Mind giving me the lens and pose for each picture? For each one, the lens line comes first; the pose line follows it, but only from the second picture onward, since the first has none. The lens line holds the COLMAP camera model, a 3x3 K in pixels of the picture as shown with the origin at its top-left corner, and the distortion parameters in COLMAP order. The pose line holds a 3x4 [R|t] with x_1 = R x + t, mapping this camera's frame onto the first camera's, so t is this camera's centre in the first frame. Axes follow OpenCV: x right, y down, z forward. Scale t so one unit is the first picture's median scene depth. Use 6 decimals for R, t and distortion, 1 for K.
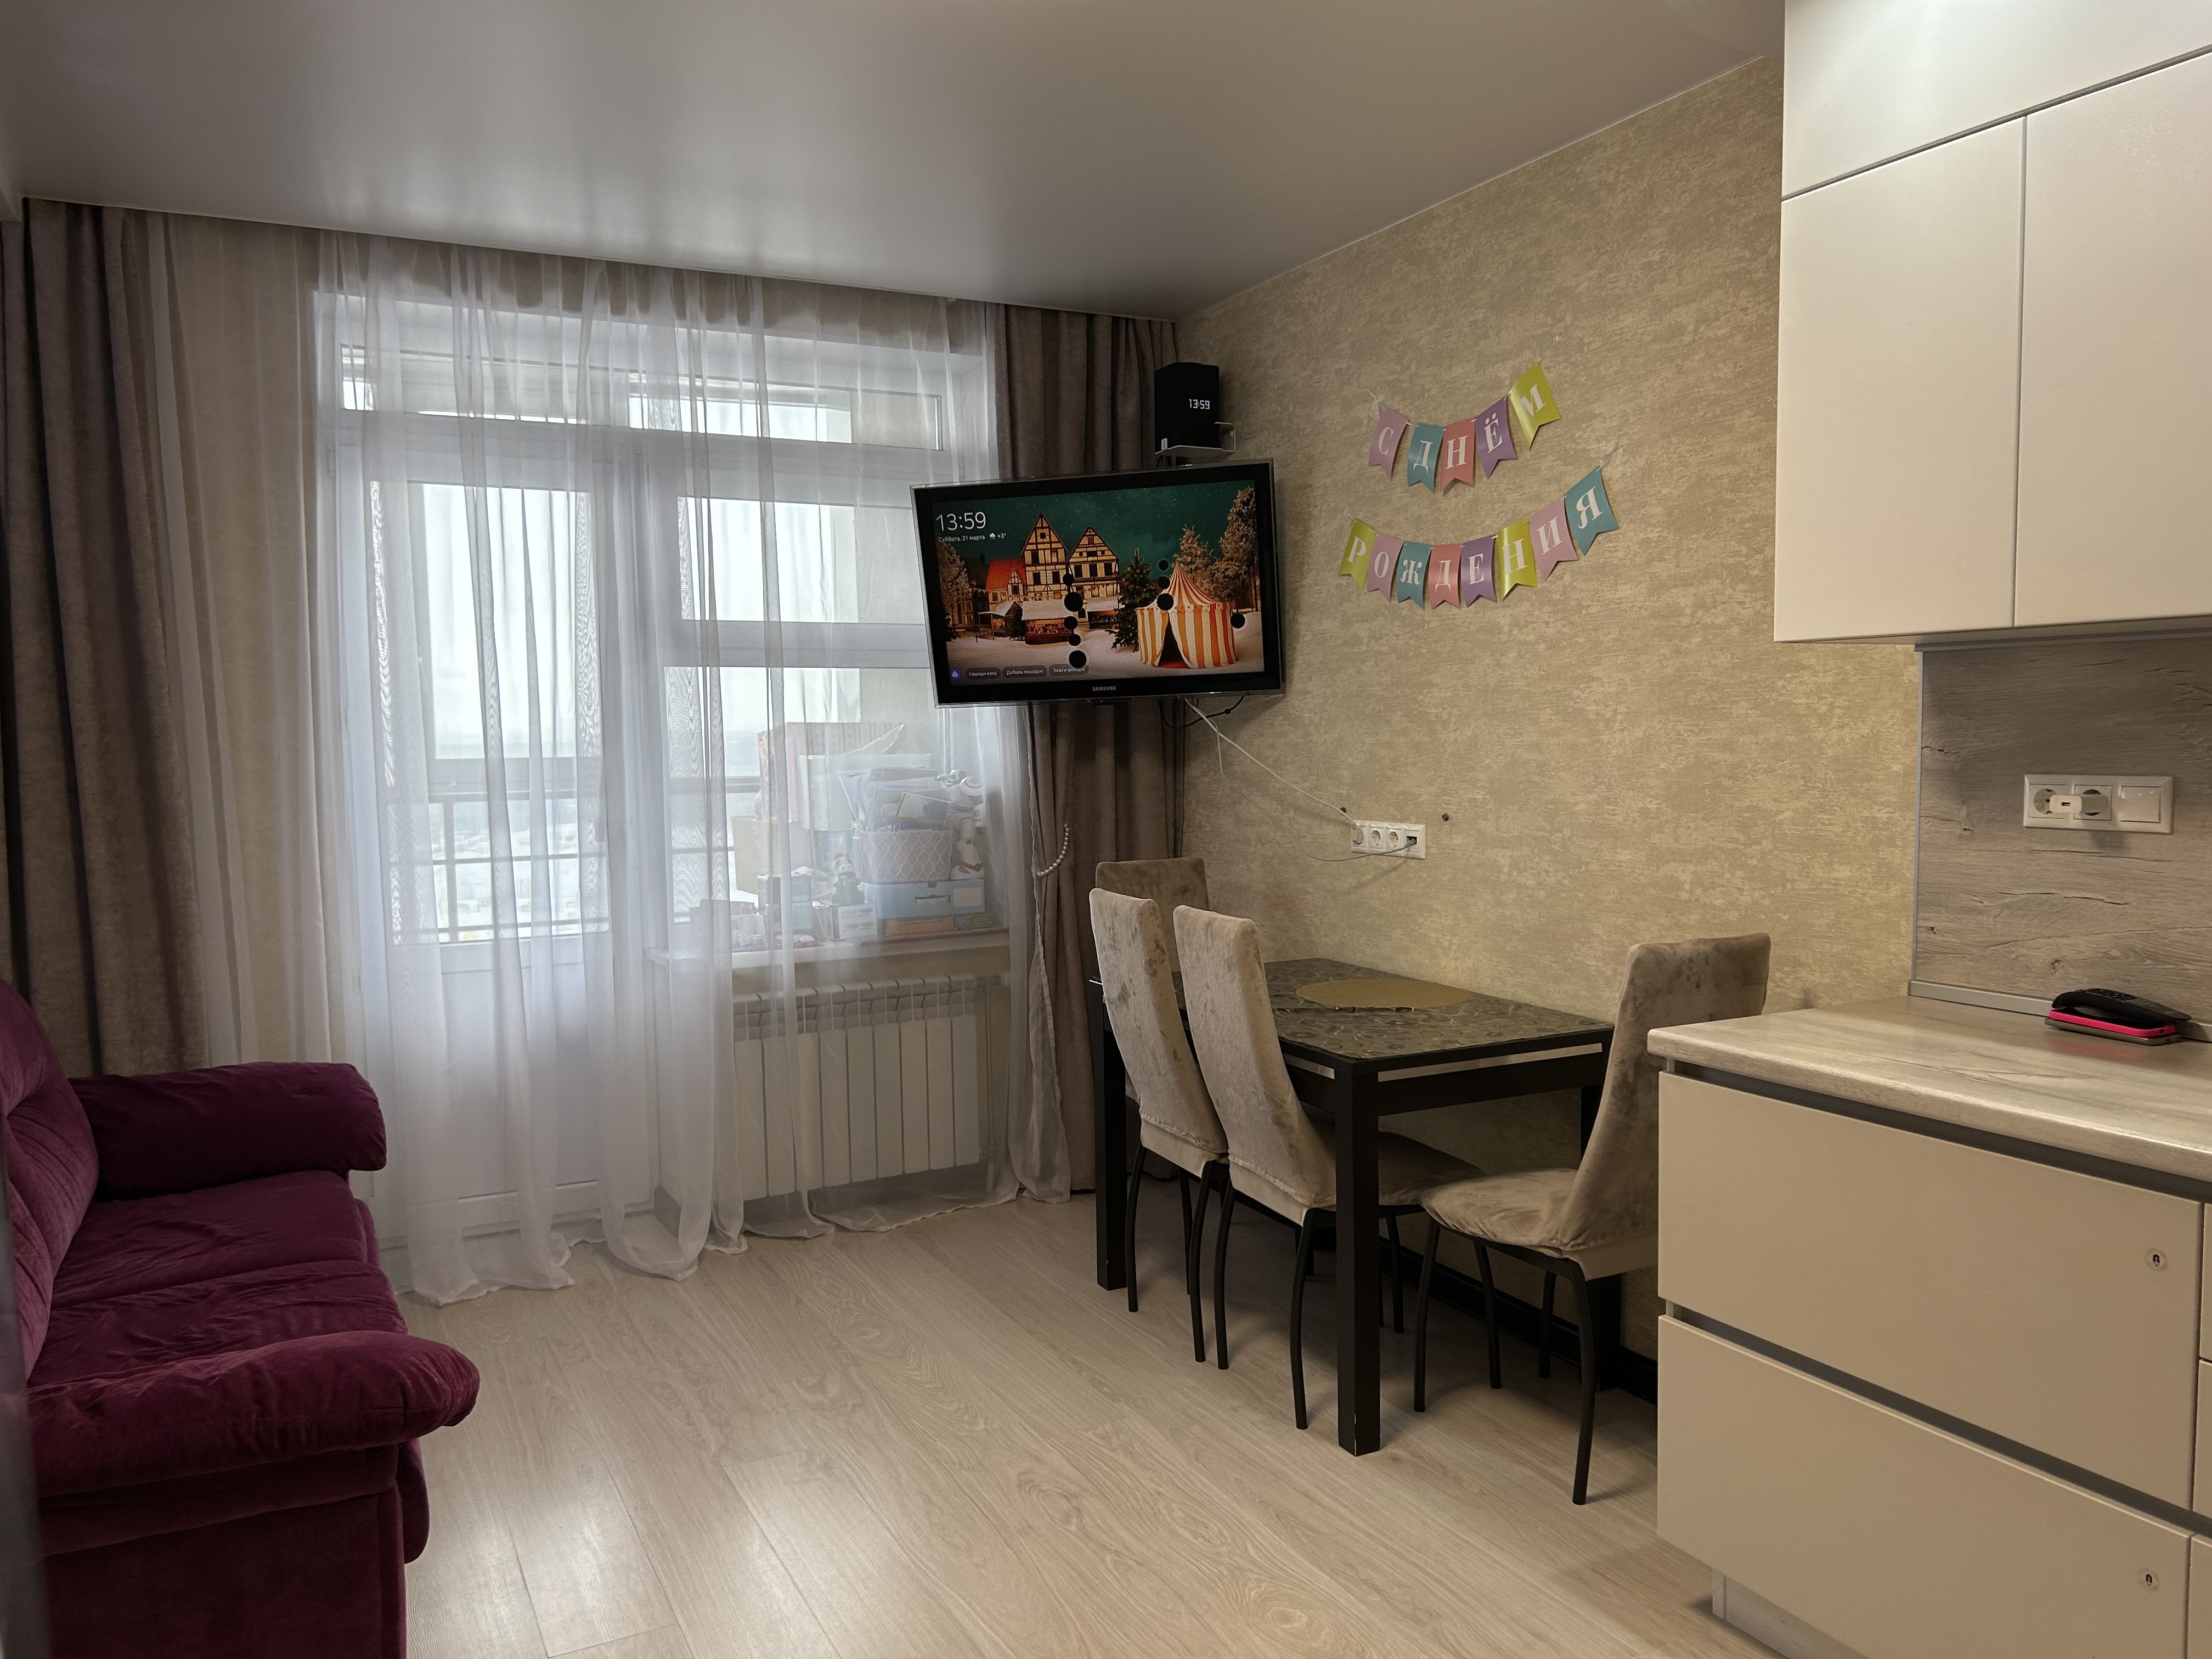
lens RADIAL K [[1668.1, 0, 1094.5], [0, 1668.1, 833.5], [0, 0, 1]] dist [0.056797, -0.066089]
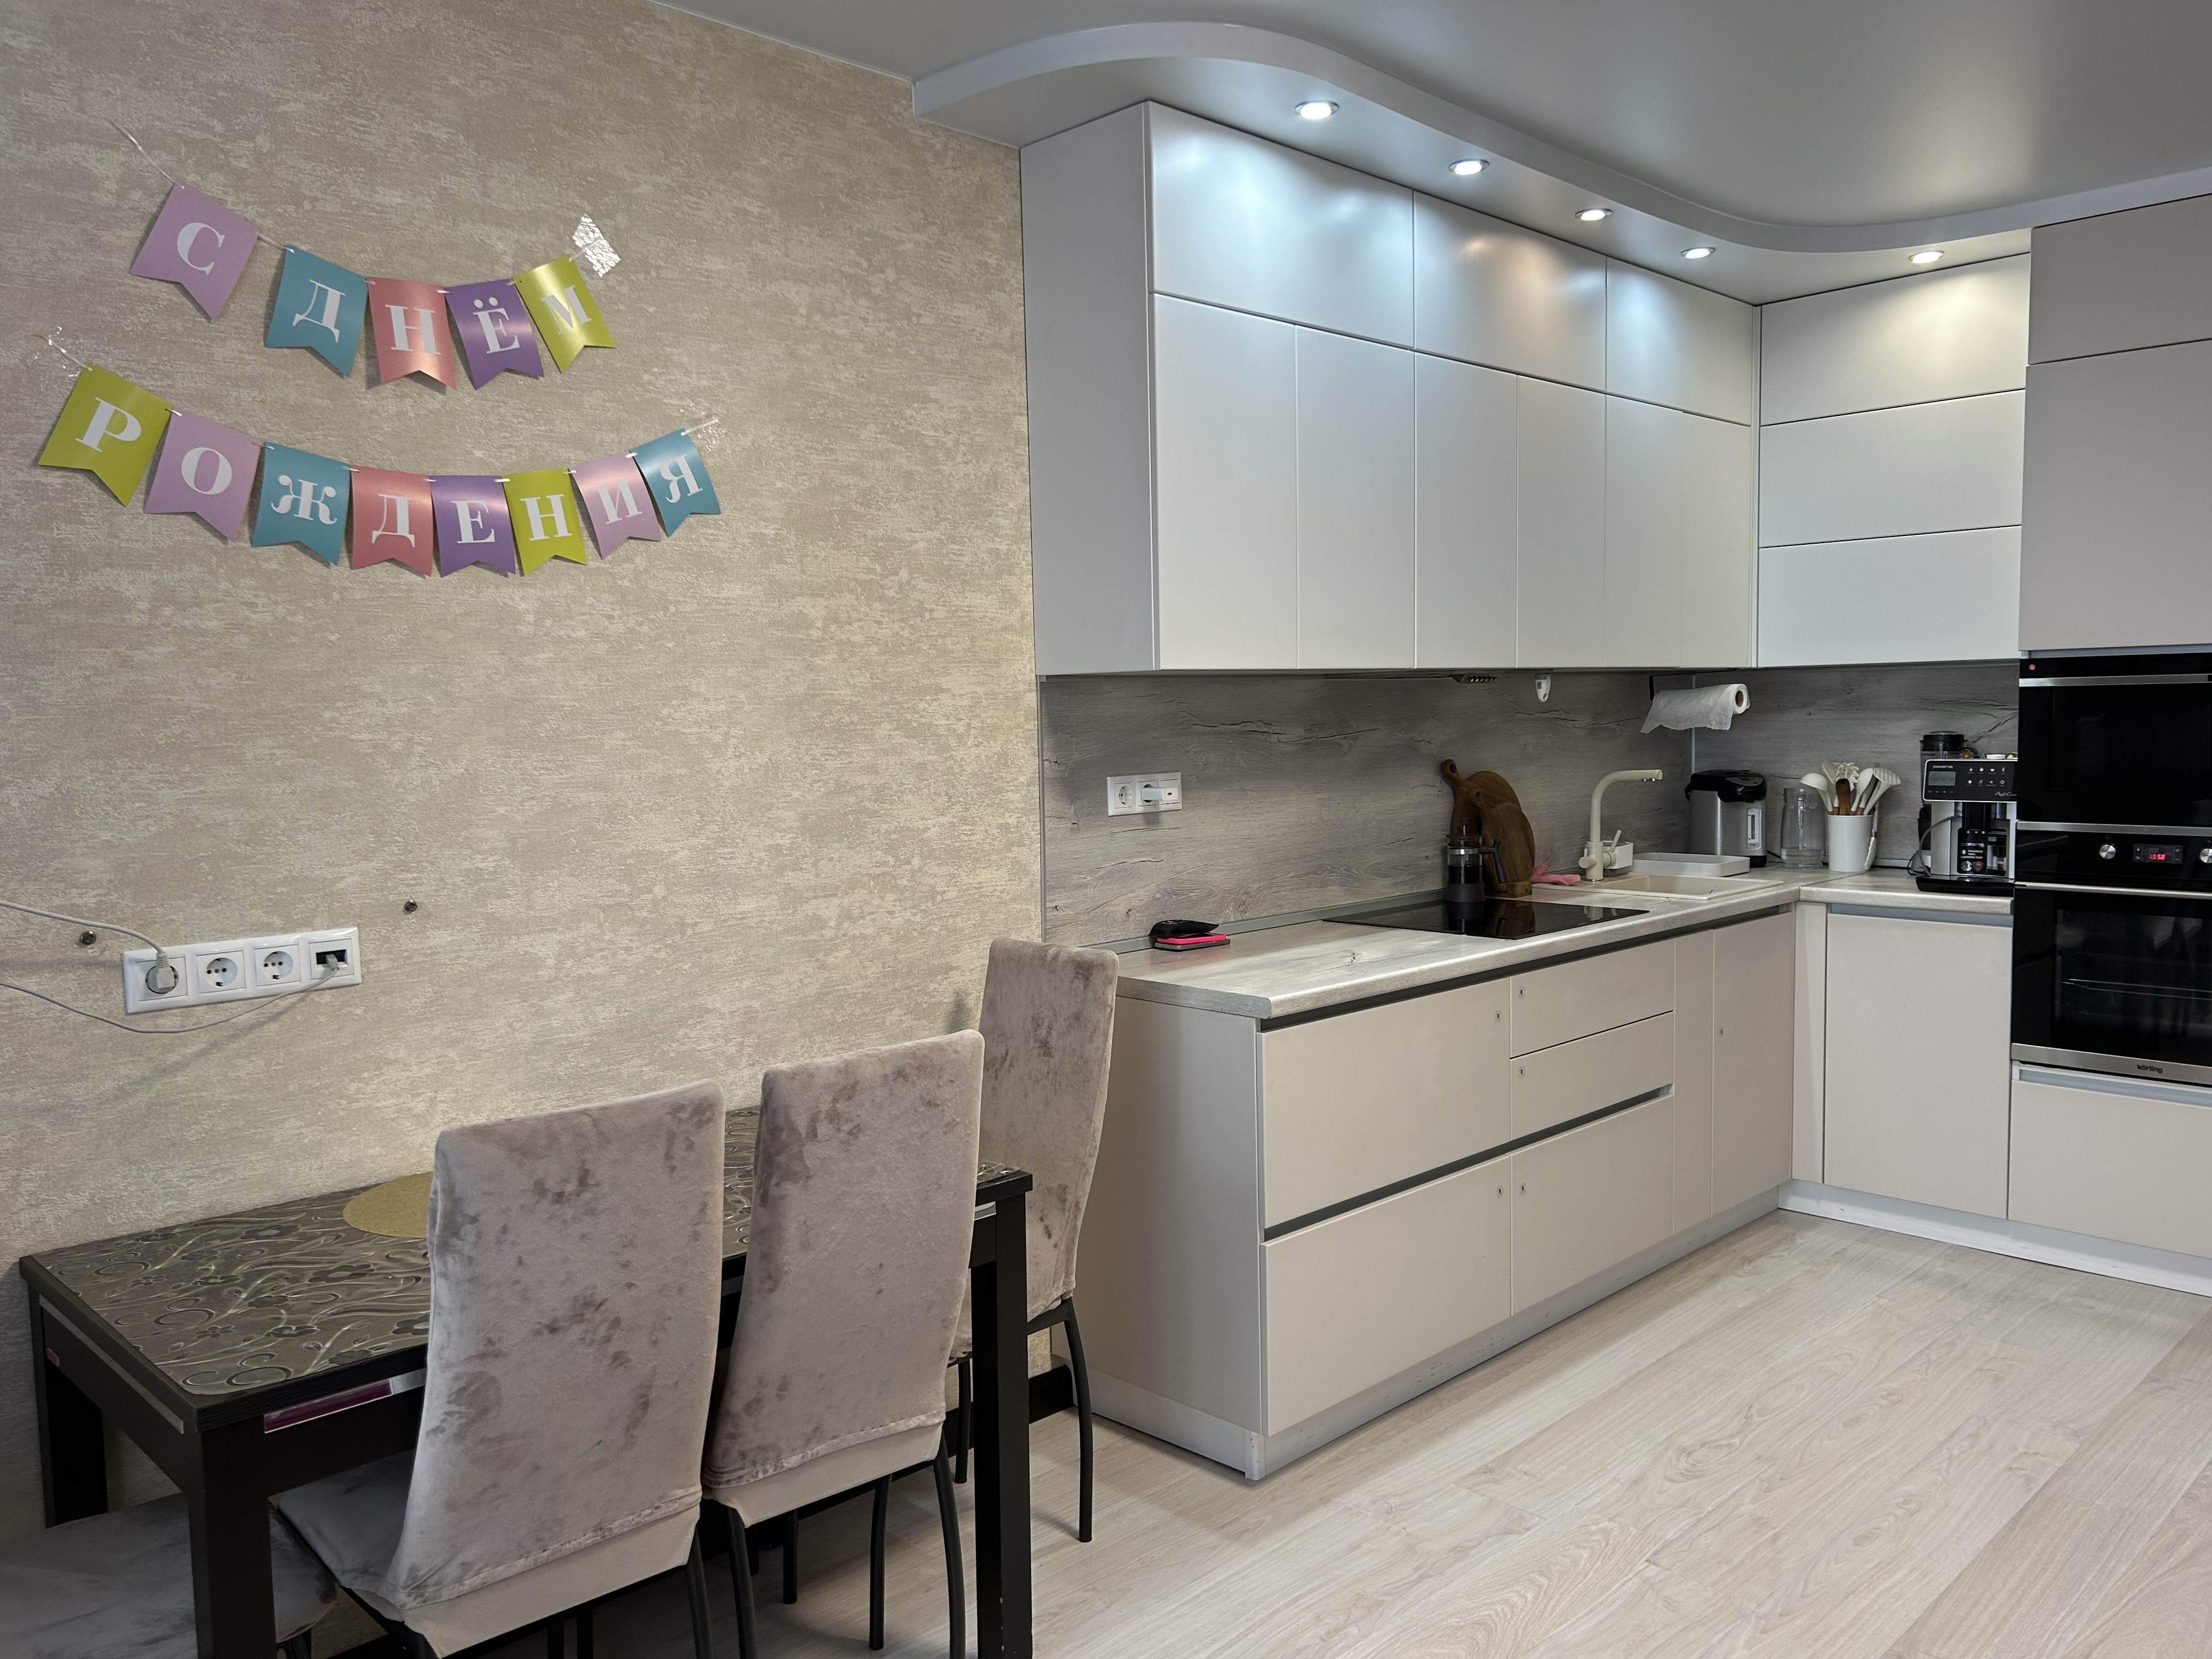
lens RADIAL K [[1668.1, 0, 1102.9], [0, 1668.1, 846.7], [0, 0, 1]] dist [0.056797, -0.066089]
pose [[-0.318780, -0.057660, 0.946073, -0.410097], [0.086183, 0.992250, 0.089514, -0.057892], [-0.943902, 0.110071, -0.311340, 0.832460]]
